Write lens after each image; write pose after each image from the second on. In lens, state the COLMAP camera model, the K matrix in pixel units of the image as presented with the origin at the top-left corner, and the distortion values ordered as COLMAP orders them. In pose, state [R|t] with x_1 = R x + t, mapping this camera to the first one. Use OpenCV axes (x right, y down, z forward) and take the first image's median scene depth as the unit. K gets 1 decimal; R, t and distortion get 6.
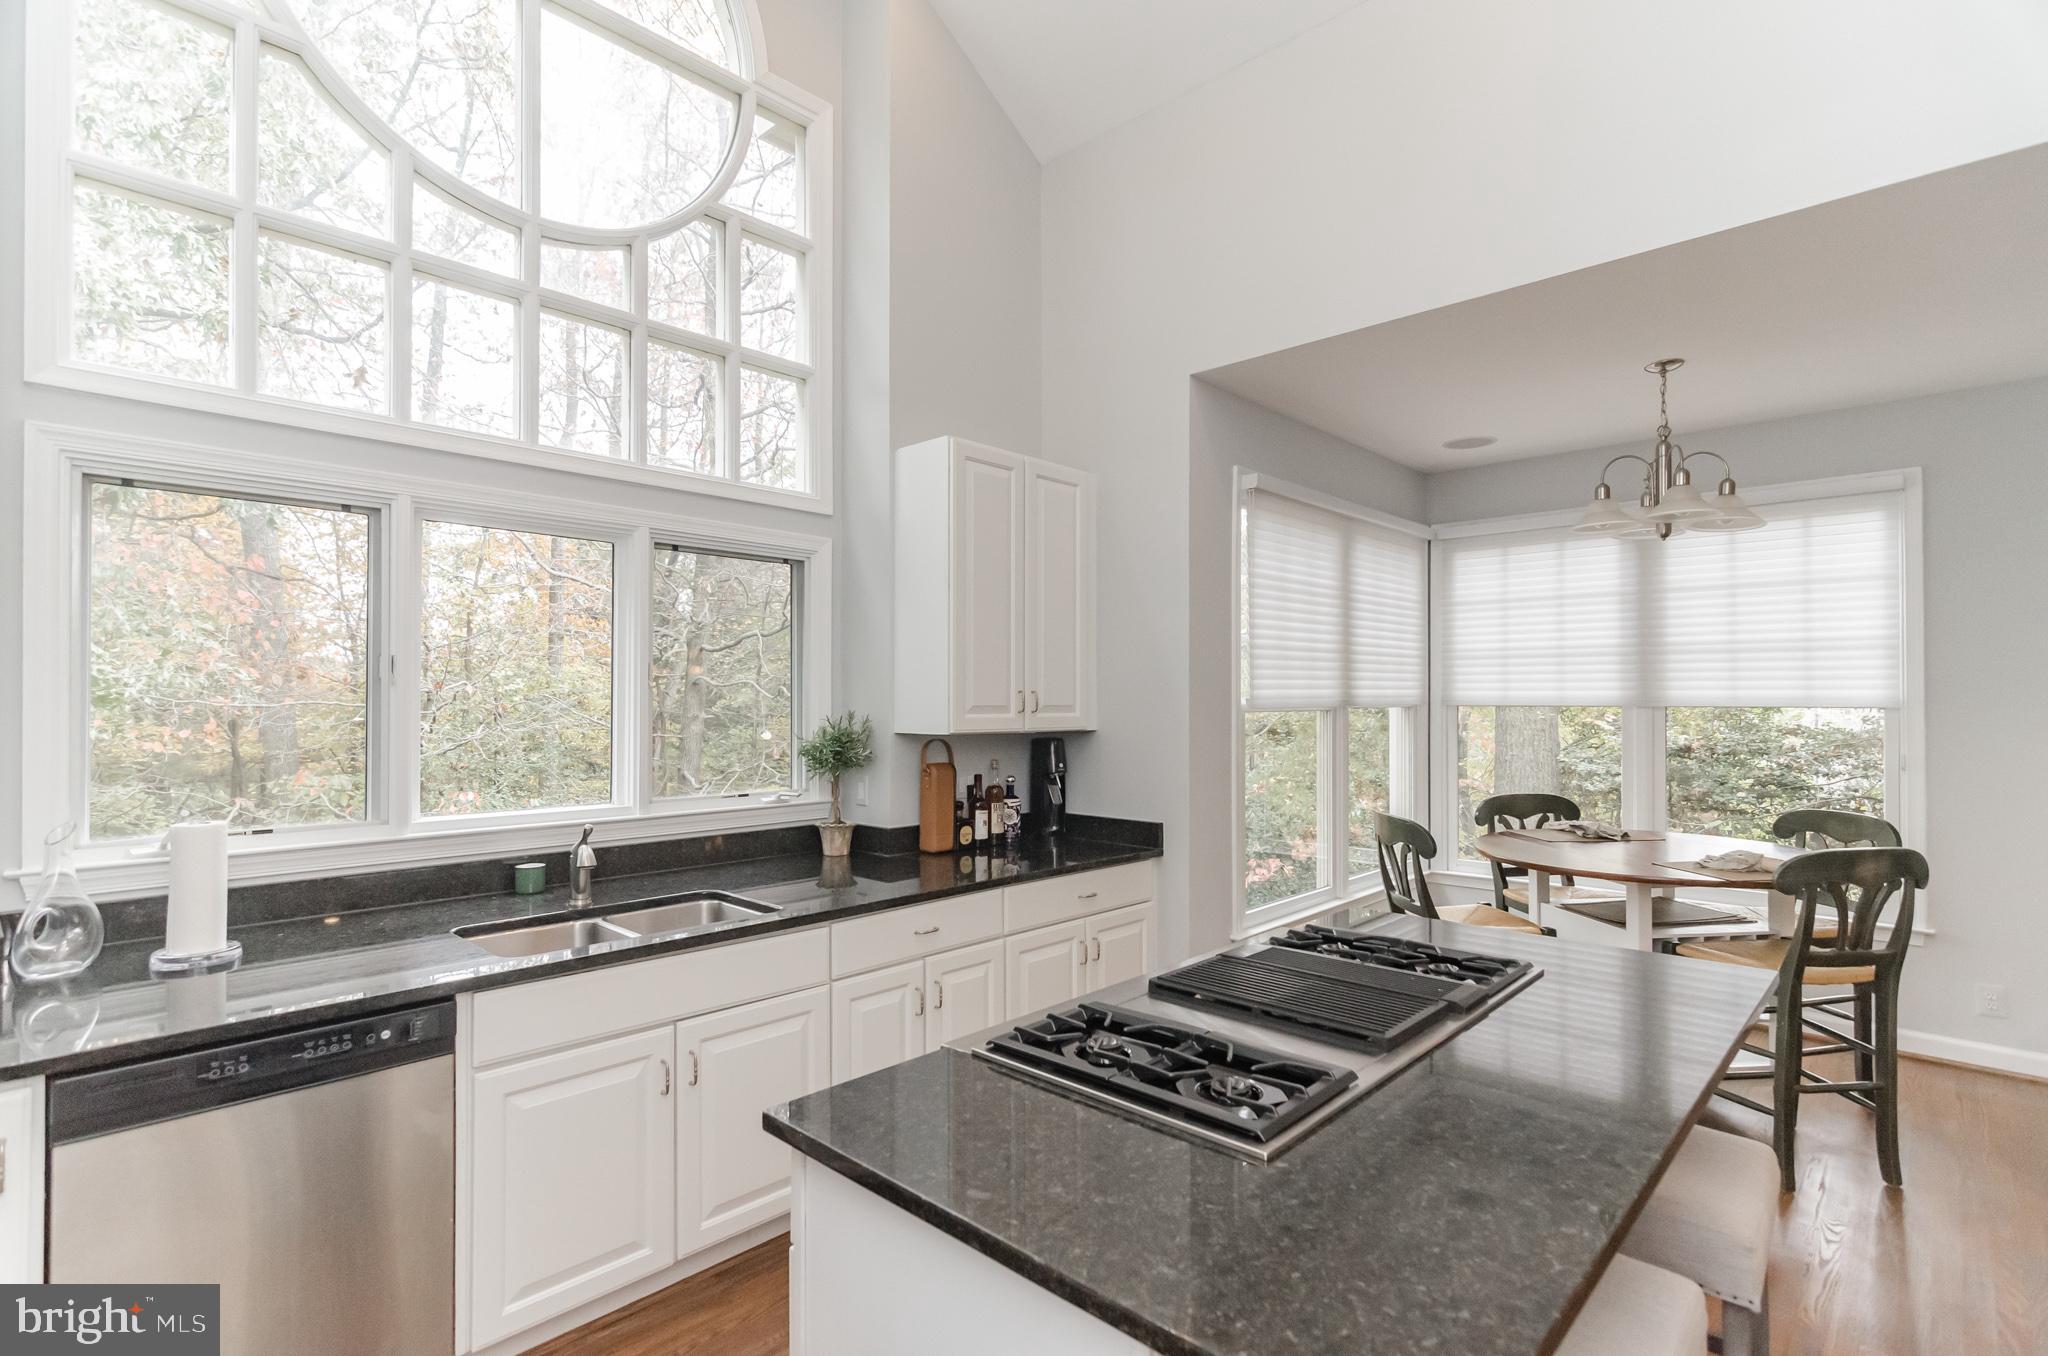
lens RADIAL K [[976.4, 0, 1022.6], [0, 976.4, 687.4], [0, 0, 1]] dist [0.000230, 0.000406]
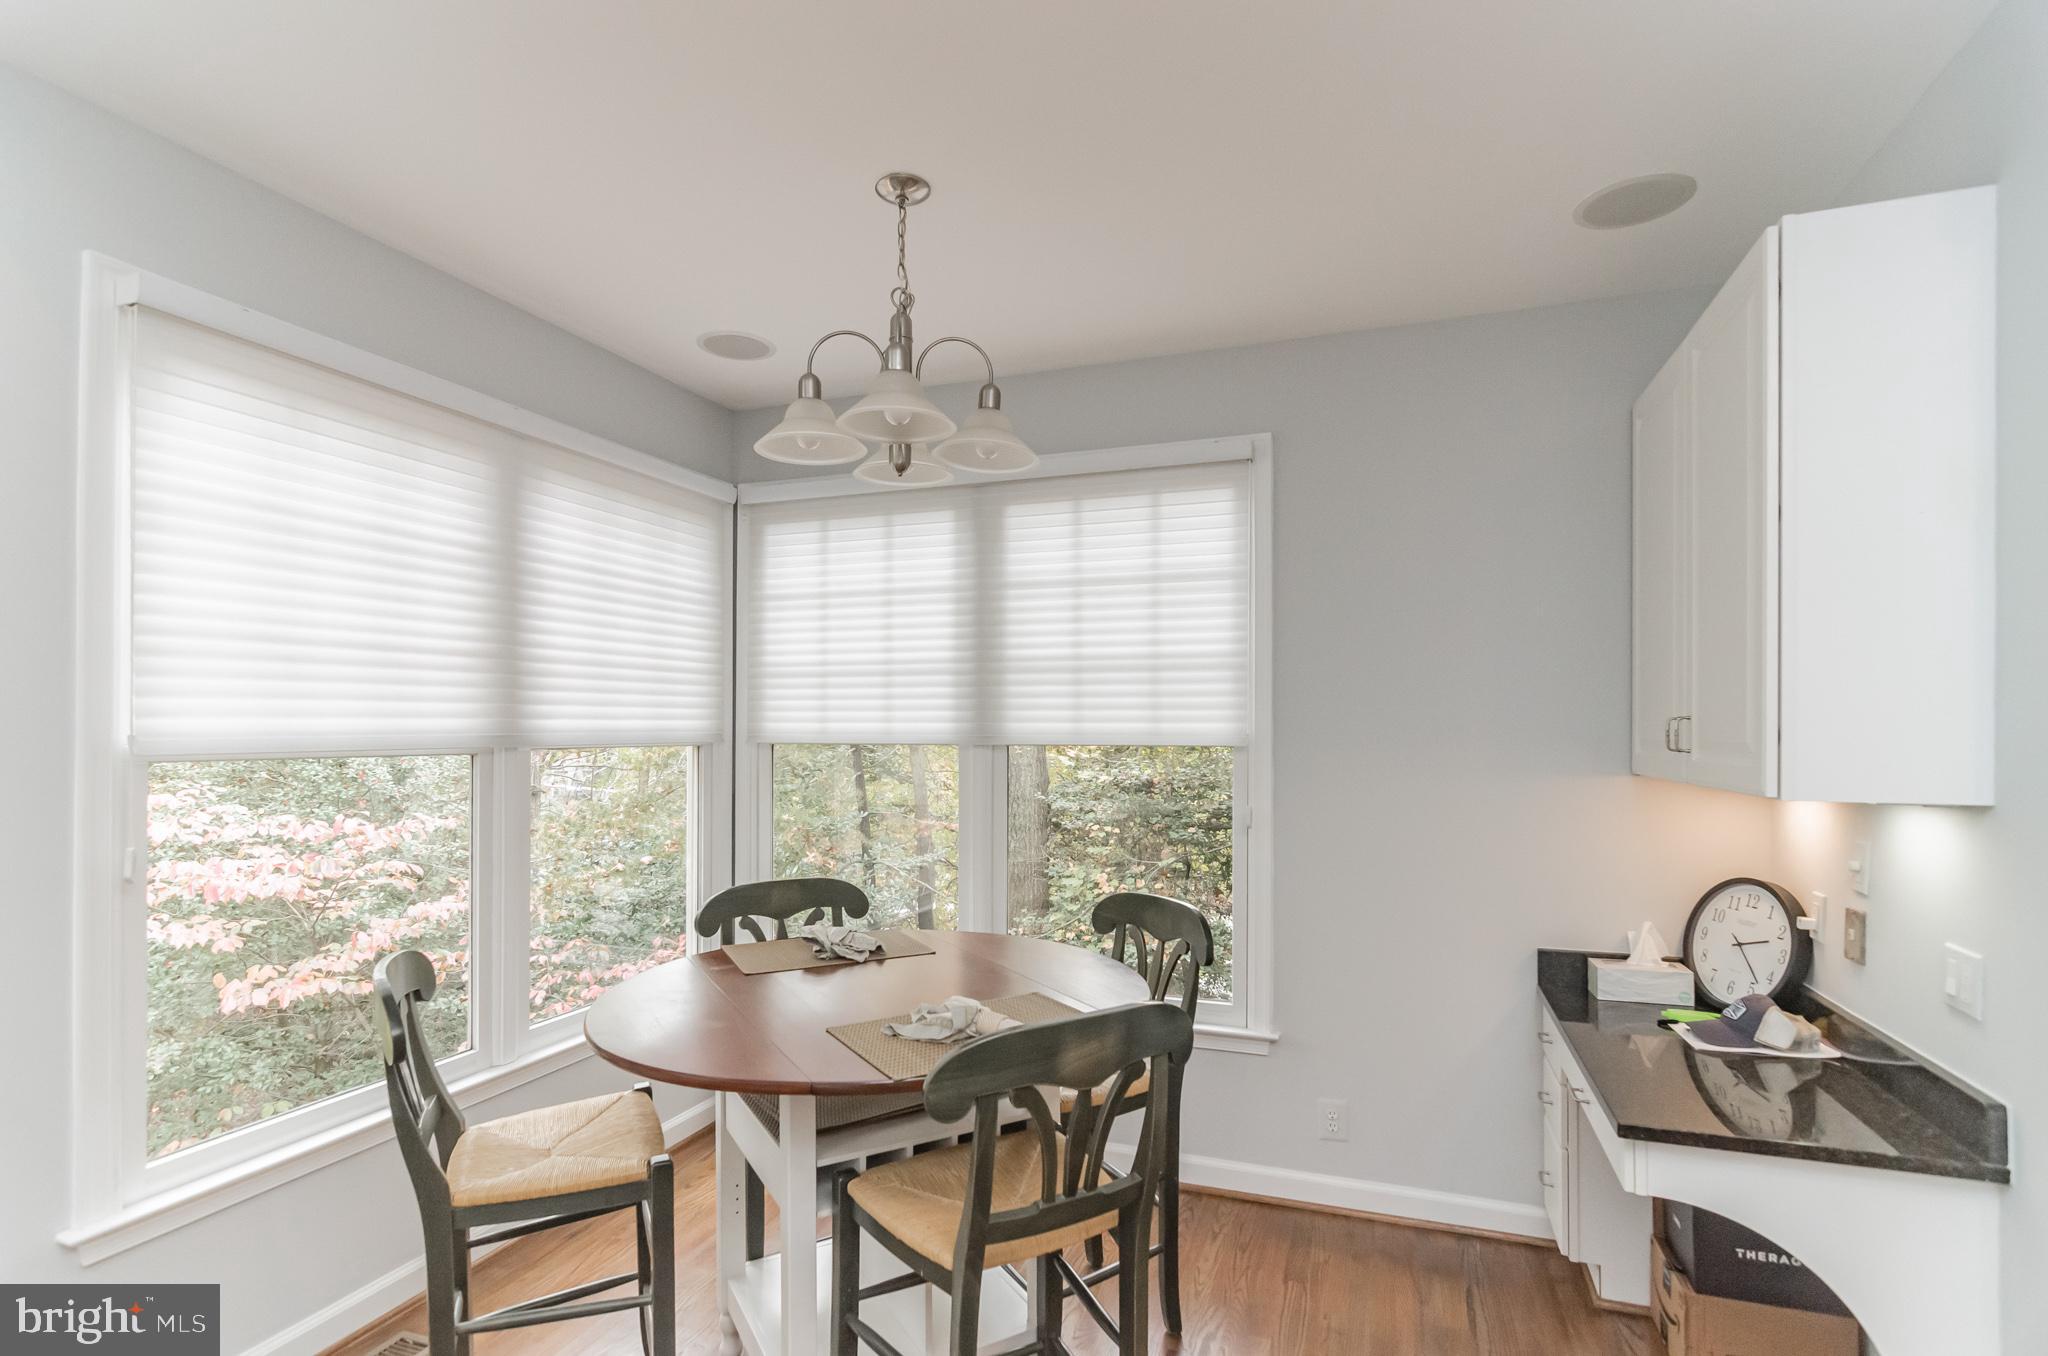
lens RADIAL K [[1014.3, 0, 1015.9], [0, 1014.3, 726.5], [0, 0, 1]] dist [-0.002359, -0.000258]
pose [[0.916954, 0.001414, 0.398990, 0.383068], [-0.004344, 0.999970, 0.006441, 0.000936], [-0.398969, -0.007639, 0.916933, 0.317722]]
